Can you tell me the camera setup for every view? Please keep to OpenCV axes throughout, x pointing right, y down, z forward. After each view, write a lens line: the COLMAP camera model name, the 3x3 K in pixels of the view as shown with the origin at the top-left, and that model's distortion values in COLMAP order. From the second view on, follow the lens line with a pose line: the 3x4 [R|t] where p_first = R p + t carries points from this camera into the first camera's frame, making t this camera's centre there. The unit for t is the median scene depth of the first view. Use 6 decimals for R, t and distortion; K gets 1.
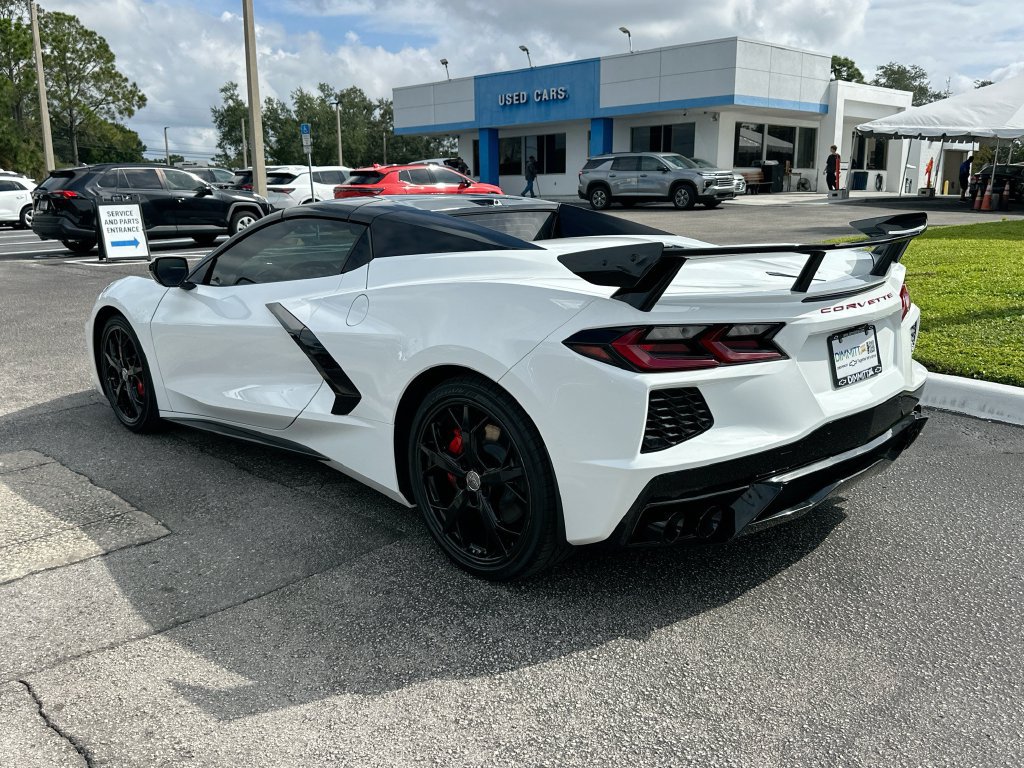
lens RADIAL K [[877.4, 0, 512.0], [0, 877.4, 384.0], [0, 0, 1]] dist [0.202357, -0.429861]
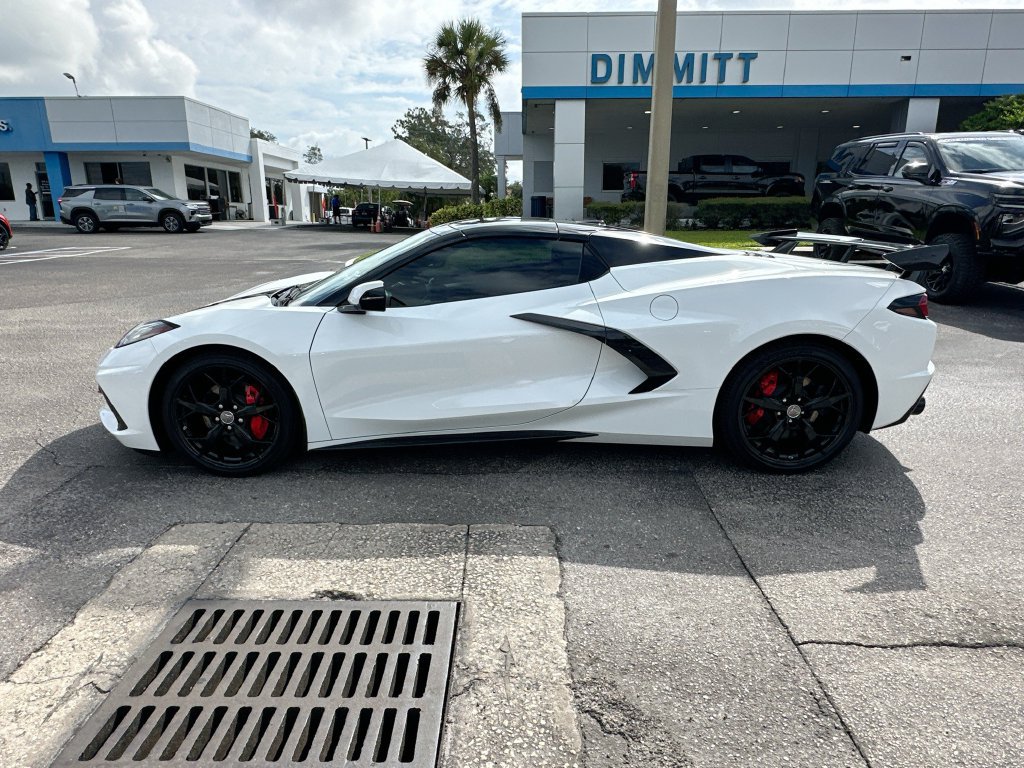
lens RADIAL K [[631.2, 0, 512.0], [0, 631.2, 384.0], [0, 0, 1]] dist [-0.002667, -0.001212]
pose [[0.706523, -0.174855, 0.685749, -0.767312], [0.145692, 0.984177, 0.100844, -0.077694], [-0.692531, 0.028660, 0.720819, 0.390561]]
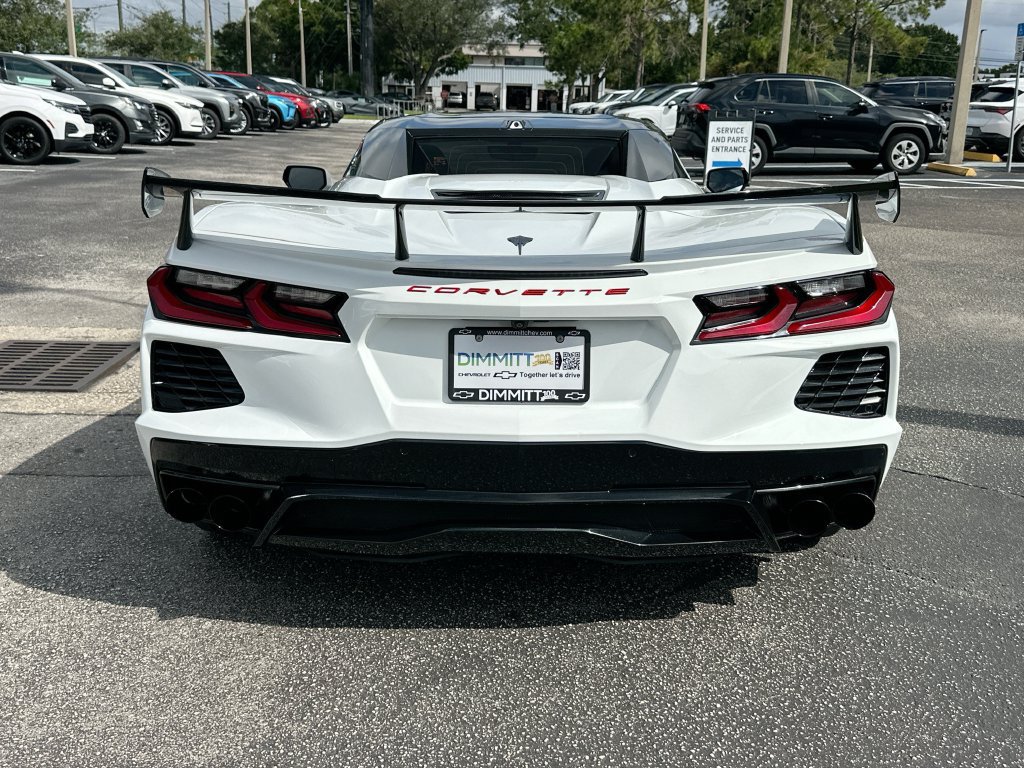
lens RADIAL K [[1043.7, 0, 512.0], [0, 1043.7, 384.0], [0, 0, 1]] dist [0.039607, -0.026813]
pose [[0.717546, 0.208114, -0.664692, 0.639724], [-0.177735, 0.977434, 0.114165, -0.075950], [0.673452, 0.036220, 0.738343, 0.275135]]
